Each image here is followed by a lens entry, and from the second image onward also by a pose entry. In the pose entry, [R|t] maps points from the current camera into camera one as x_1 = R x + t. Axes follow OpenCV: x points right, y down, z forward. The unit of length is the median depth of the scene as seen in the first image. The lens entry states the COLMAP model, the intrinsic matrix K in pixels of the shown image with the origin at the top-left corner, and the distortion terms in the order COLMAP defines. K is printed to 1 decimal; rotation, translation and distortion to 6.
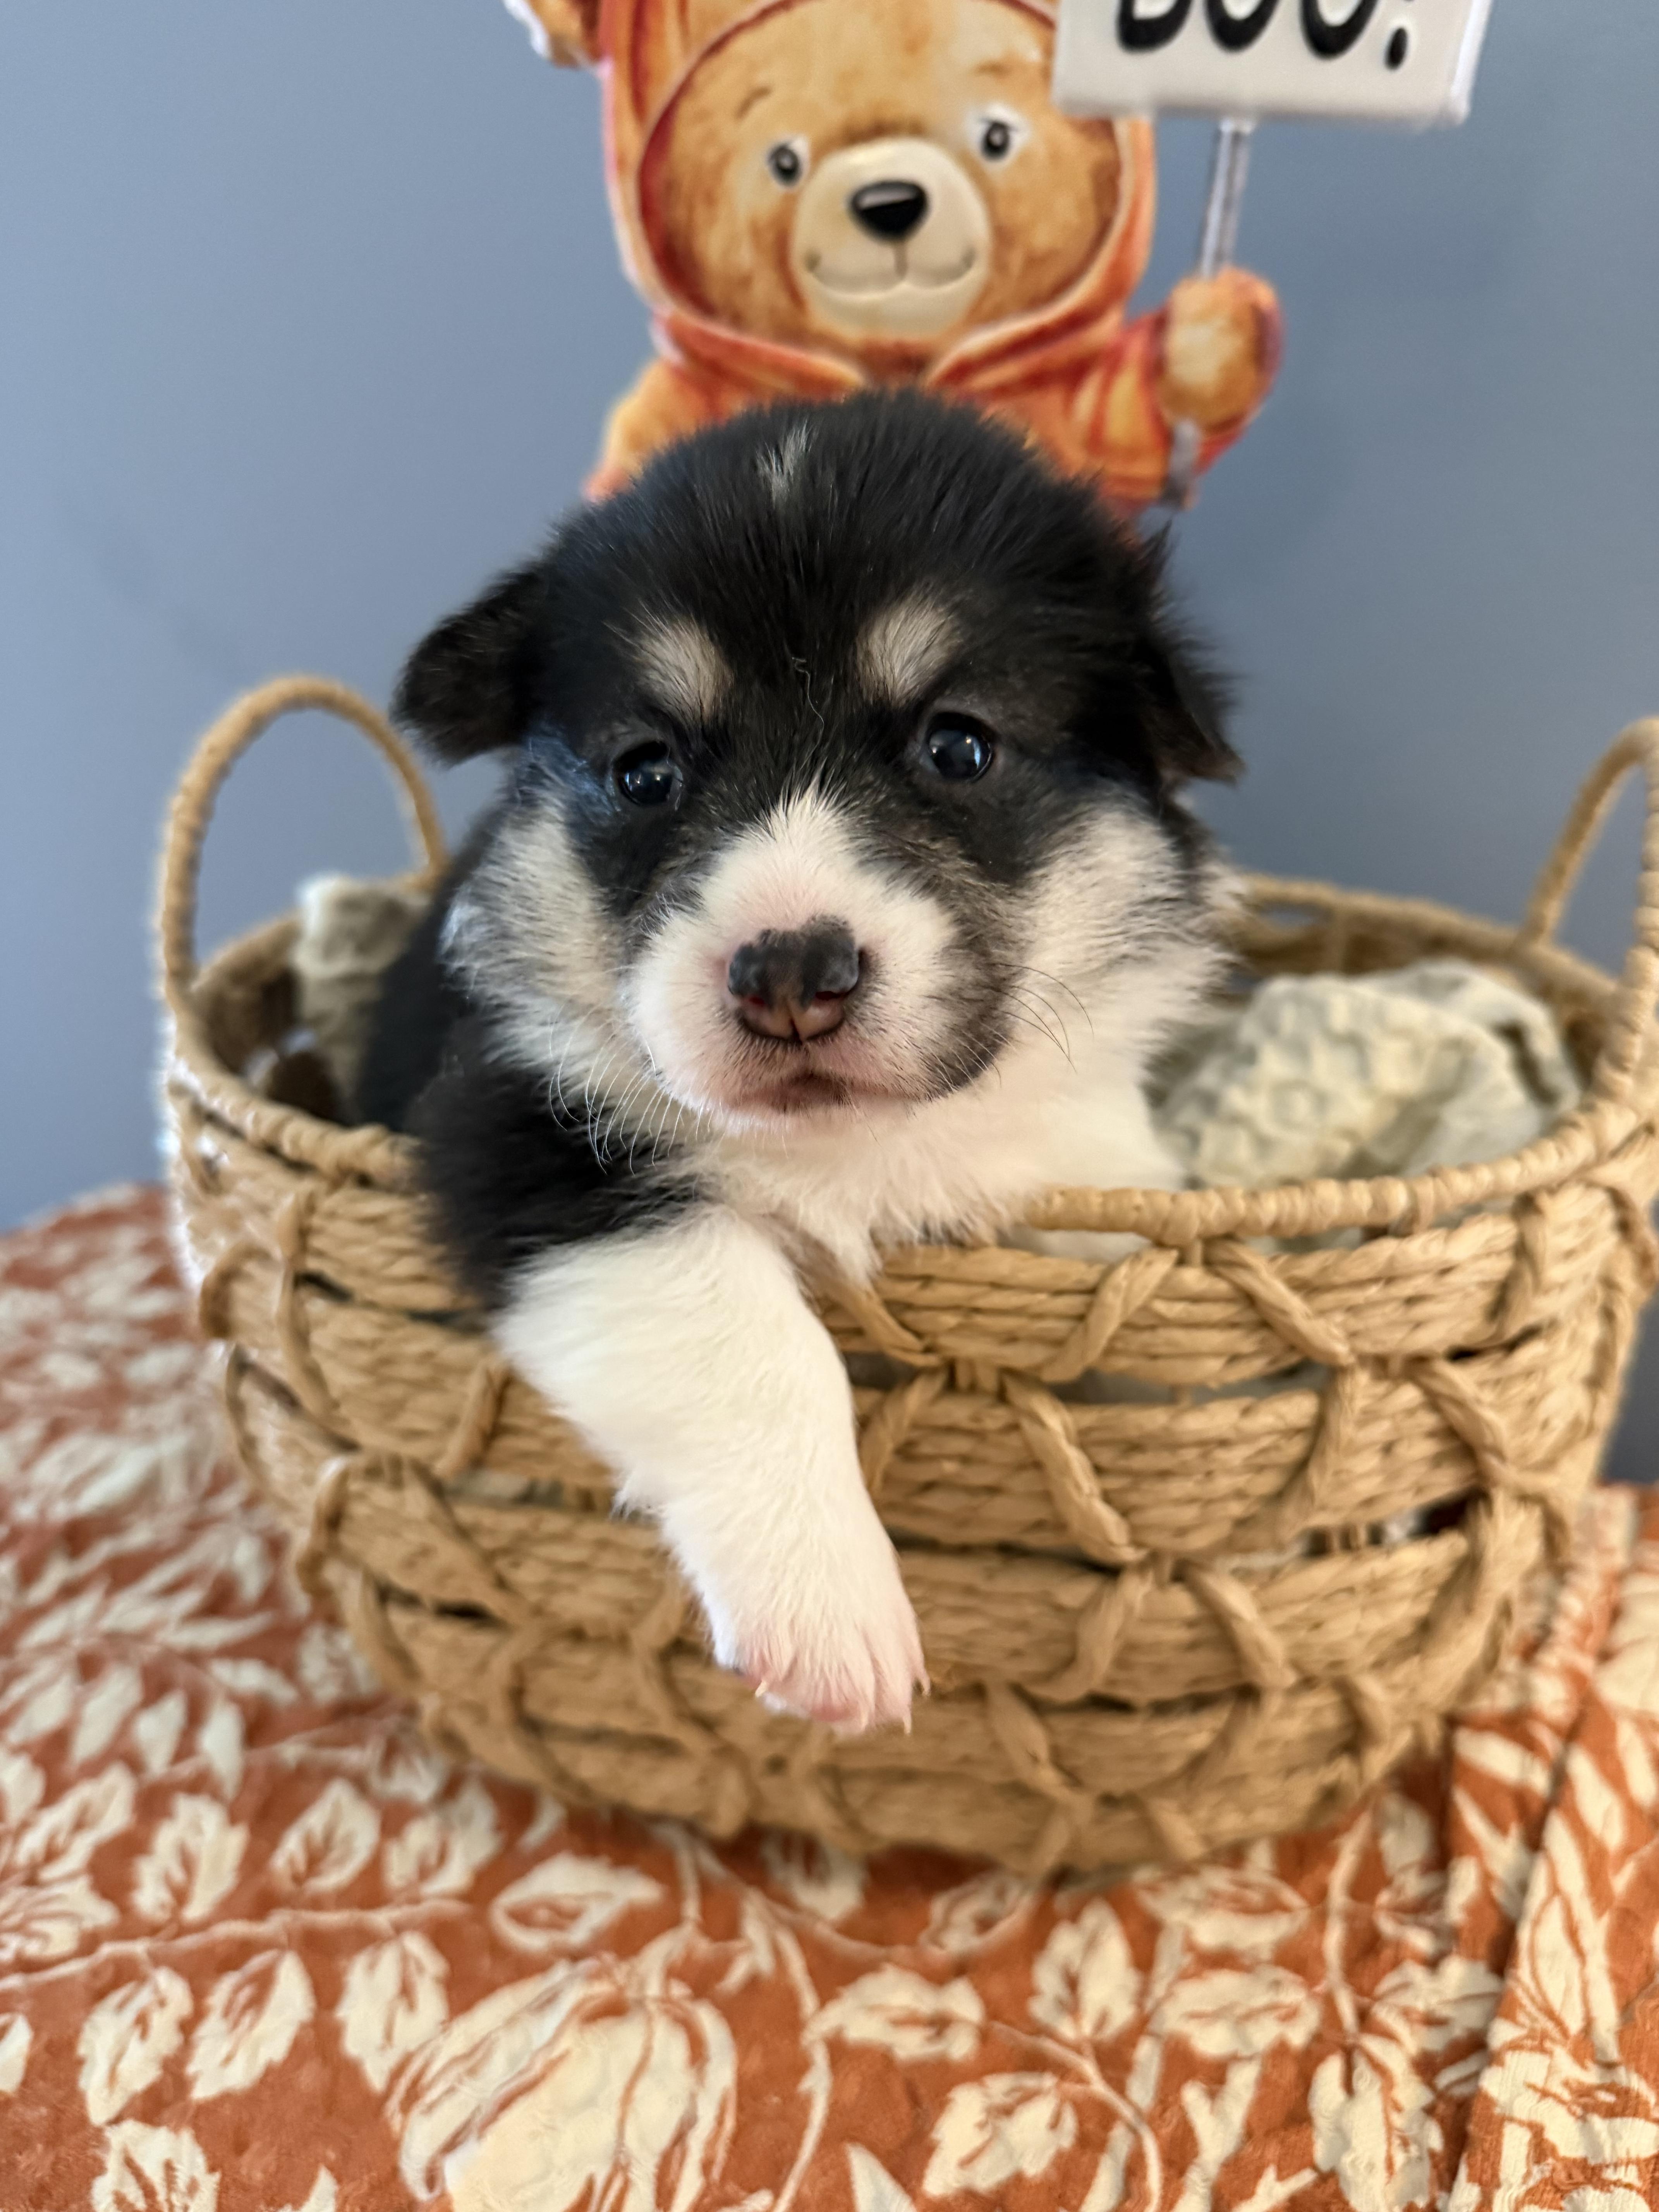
lens RADIAL K [[1570.1, 0, 831.4], [0, 1570.1, 1105.0], [0, 0, 1]] dist [-0.144514, 0.066345]
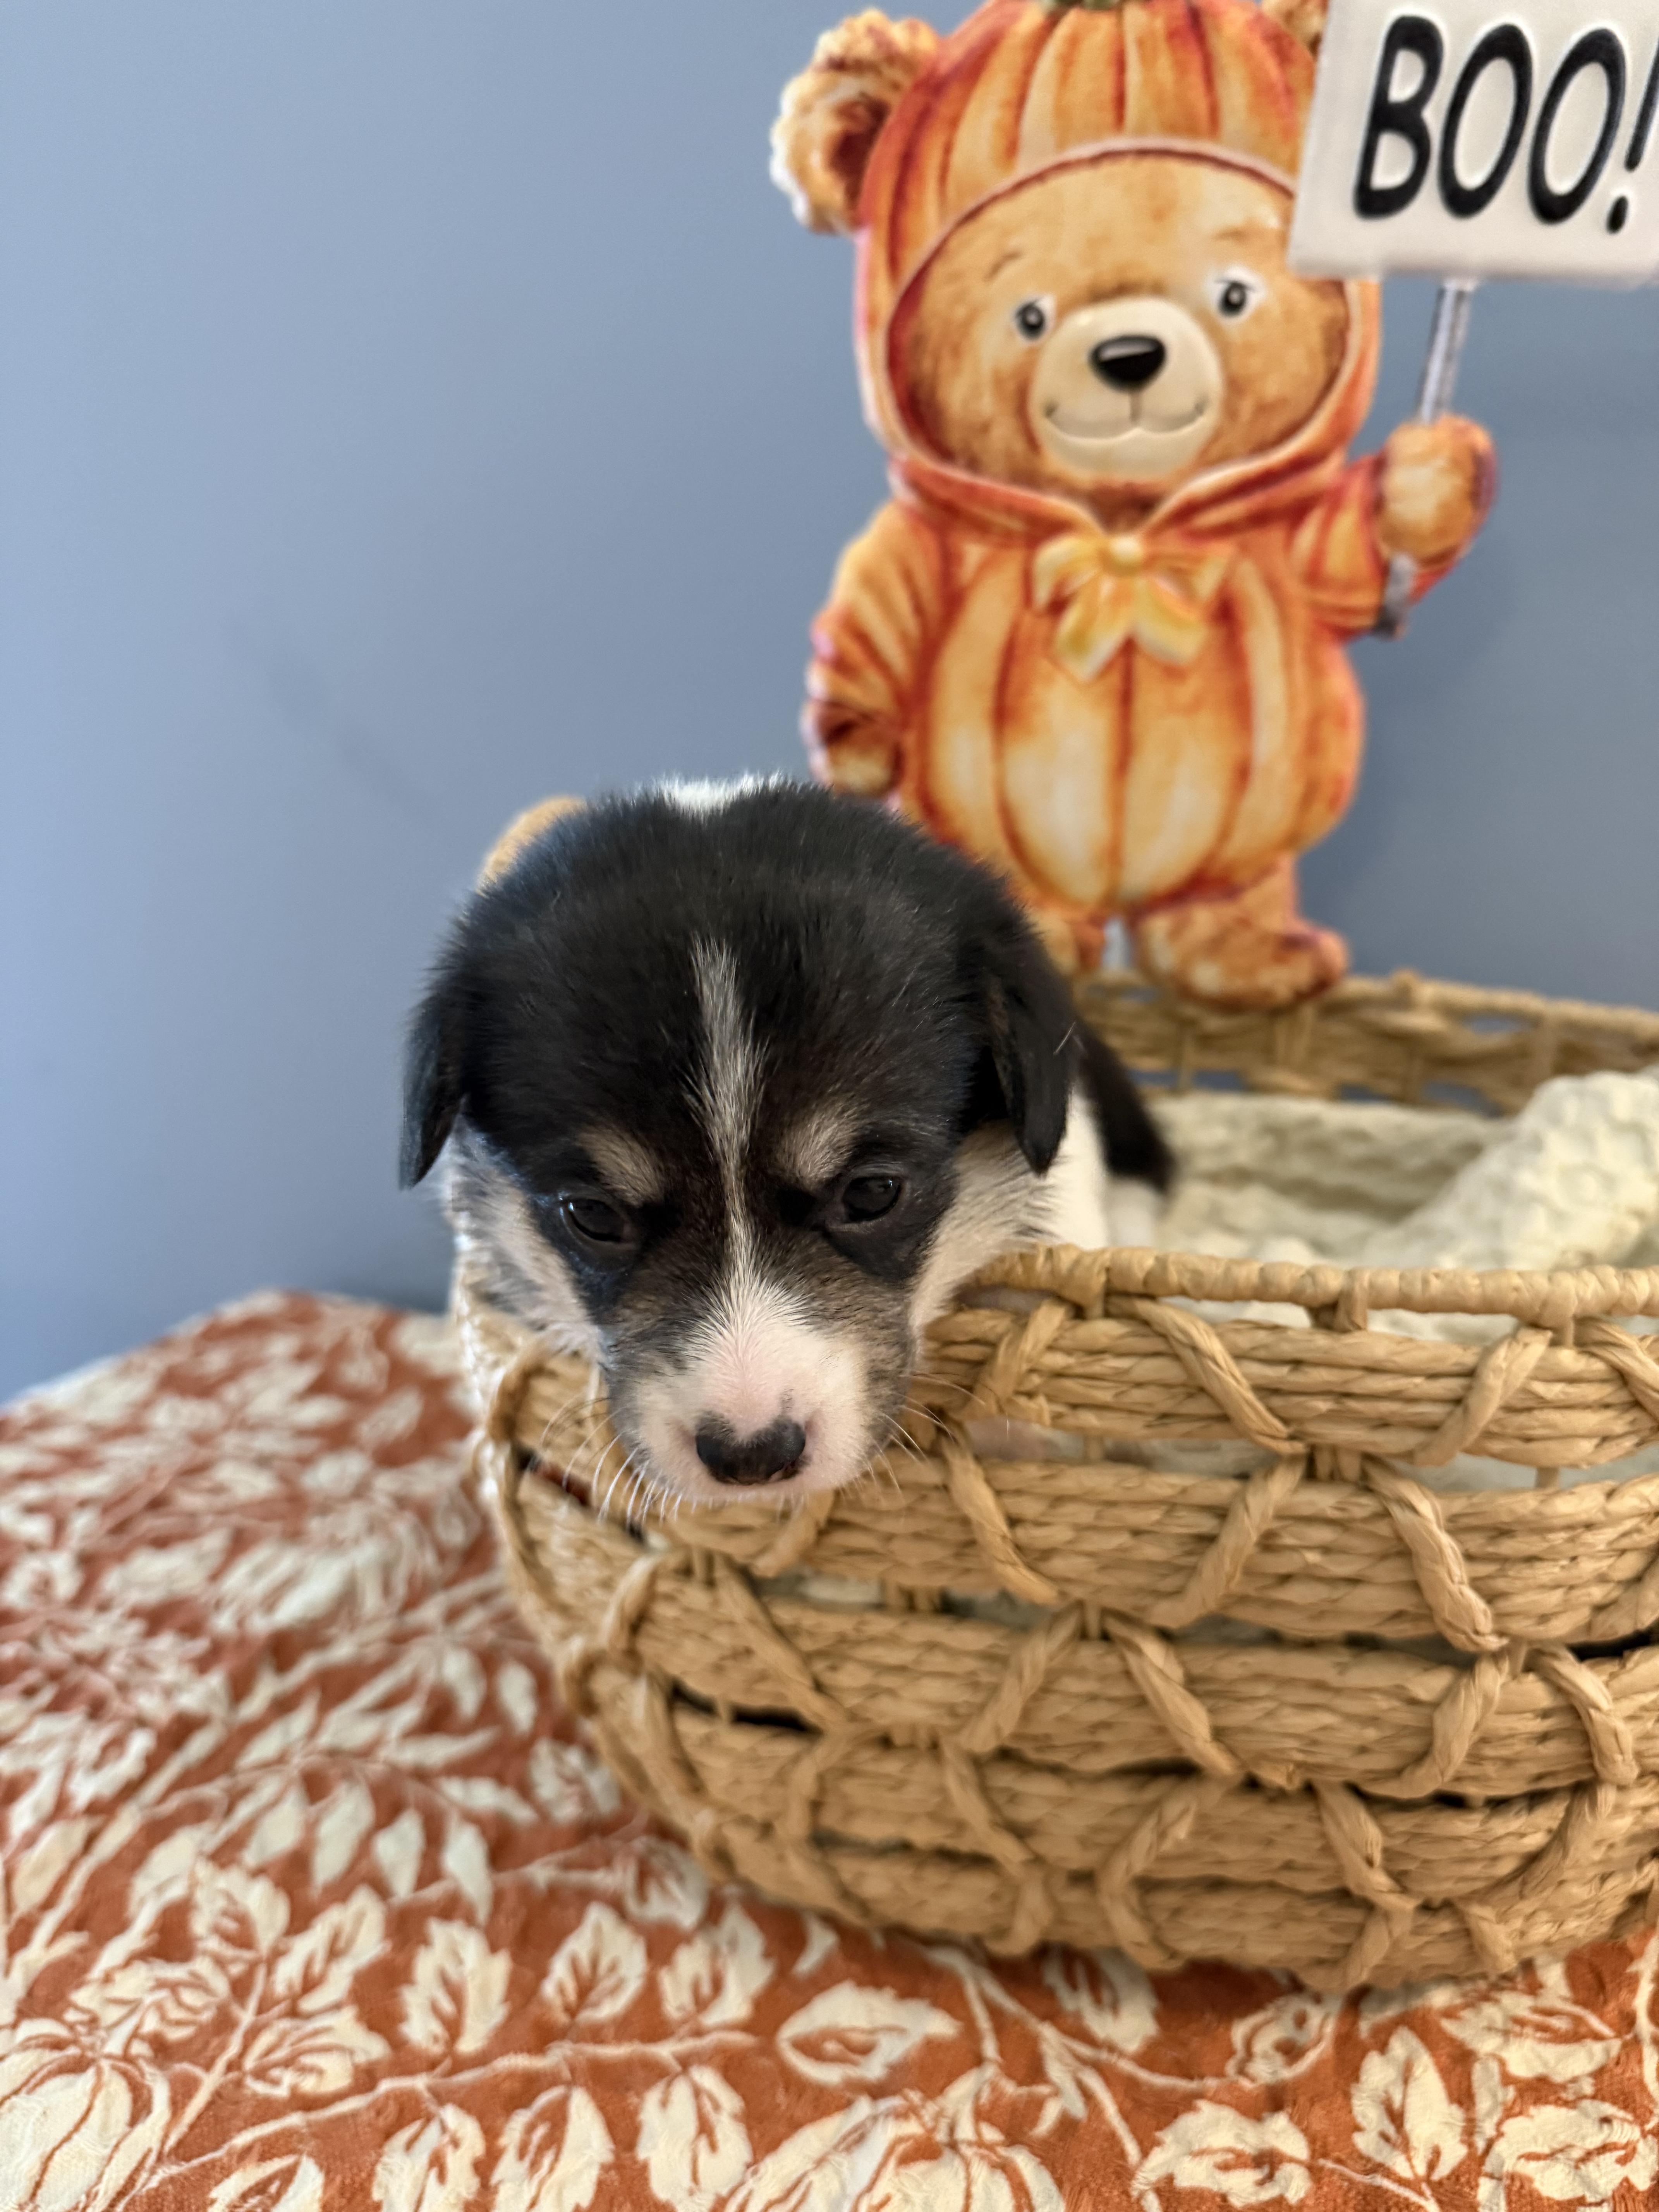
lens RADIAL K [[1536.0, 0, 829.2], [0, 1536.0, 1047.9], [0, 0, 1]] dist [-0.123343, 0.047582]
pose [[0.999719, -0.002220, -0.023586, -0.169499], [-0.000674, 0.992527, -0.122023, 0.021275], [0.023680, 0.122005, 0.992247, -0.000414]]
